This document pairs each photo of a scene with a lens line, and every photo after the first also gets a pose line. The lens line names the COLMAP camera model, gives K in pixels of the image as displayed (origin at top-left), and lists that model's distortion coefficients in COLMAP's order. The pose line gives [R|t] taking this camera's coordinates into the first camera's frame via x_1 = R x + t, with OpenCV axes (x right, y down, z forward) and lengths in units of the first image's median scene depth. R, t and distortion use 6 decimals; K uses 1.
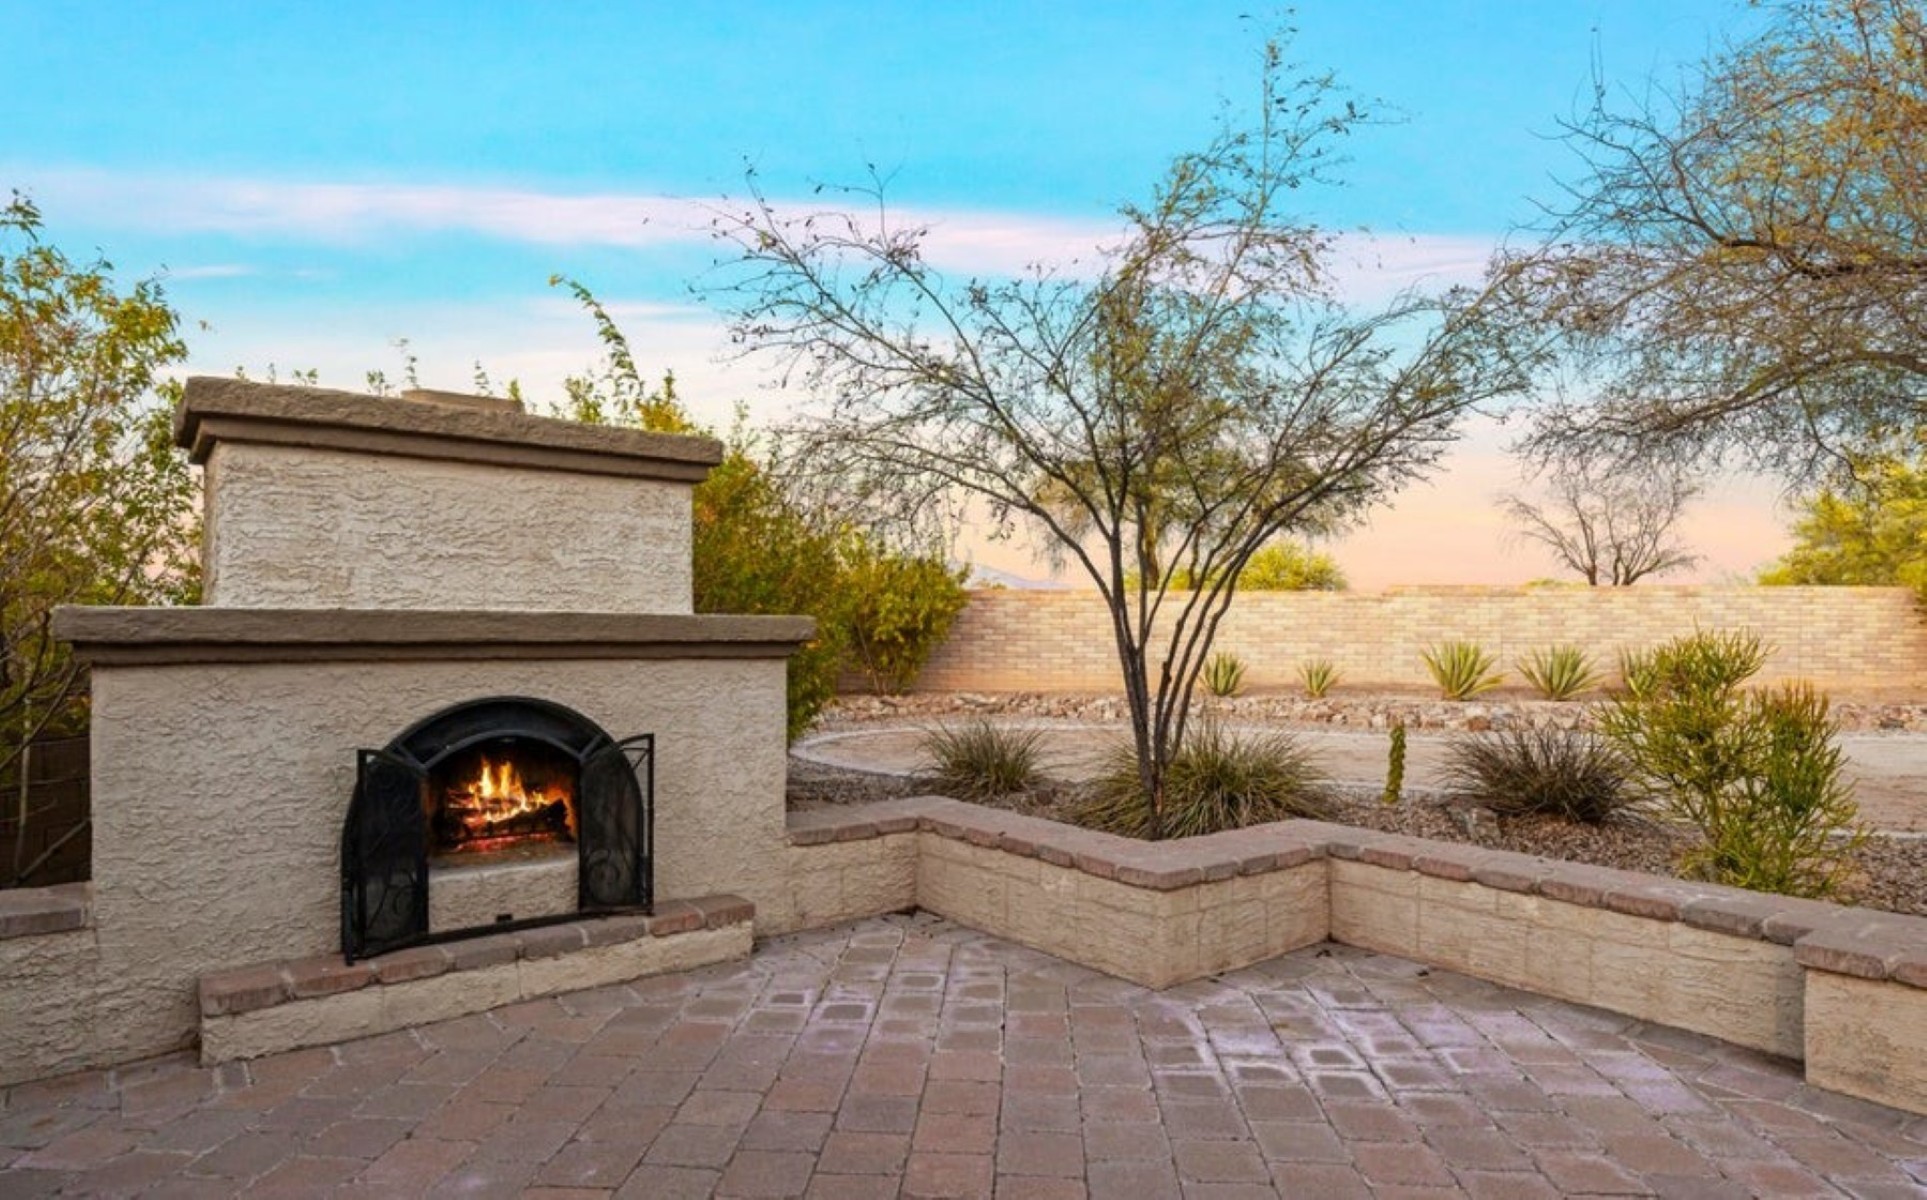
lens RADIAL K [[1102.6, 0, 963.5], [0, 1102.6, 600.0], [0, 0, 1]] dist [-0.001490, 0.000011]
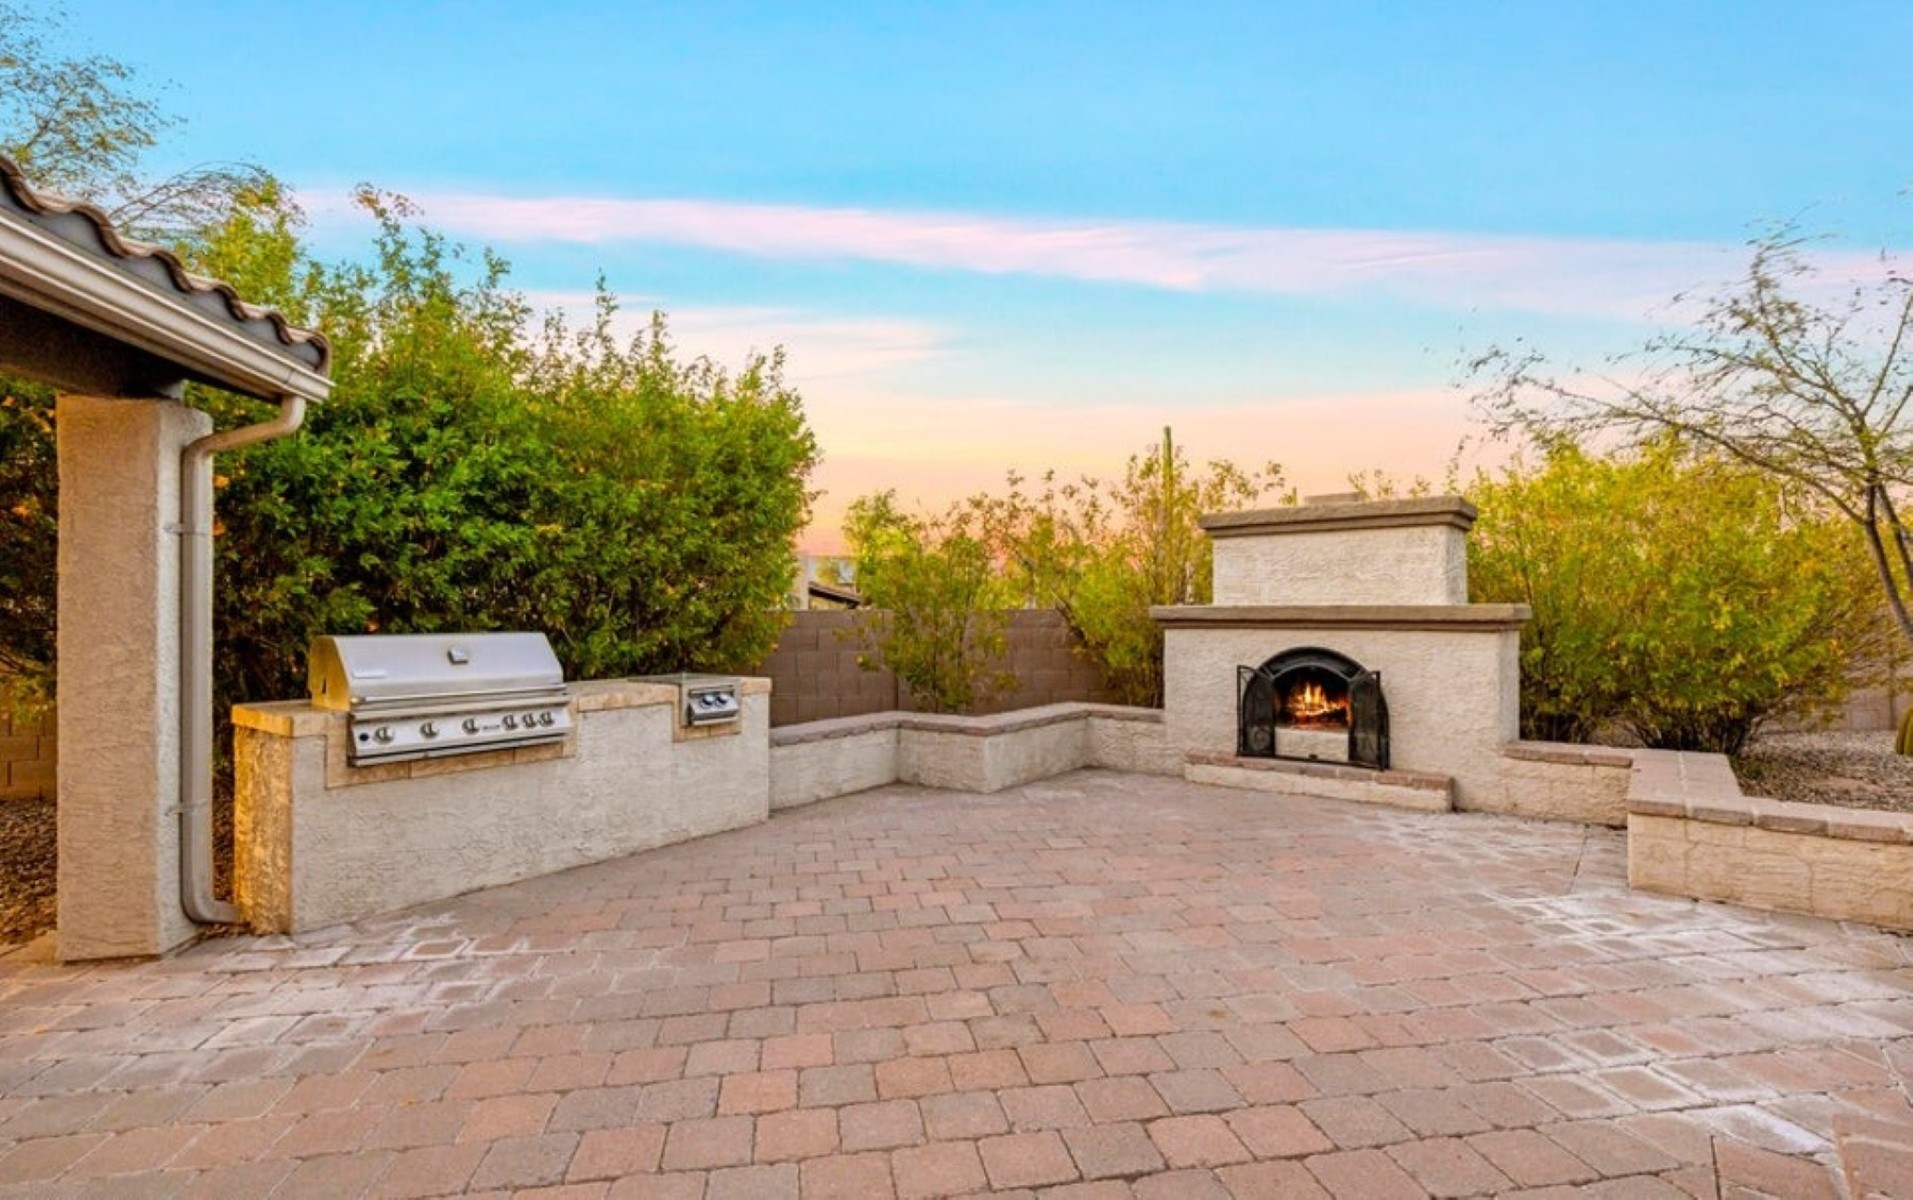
lens RADIAL K [[929.6, 0, 956.5], [0, 929.6, 600.0], [0, 0, 1]] dist [-0.000393, -0.000081]
pose [[0.231175, -0.019133, -0.972724, 1.128058], [0.023383, 0.999627, -0.014105, 0.010487], [0.972631, -0.019485, 0.231536, -0.025138]]
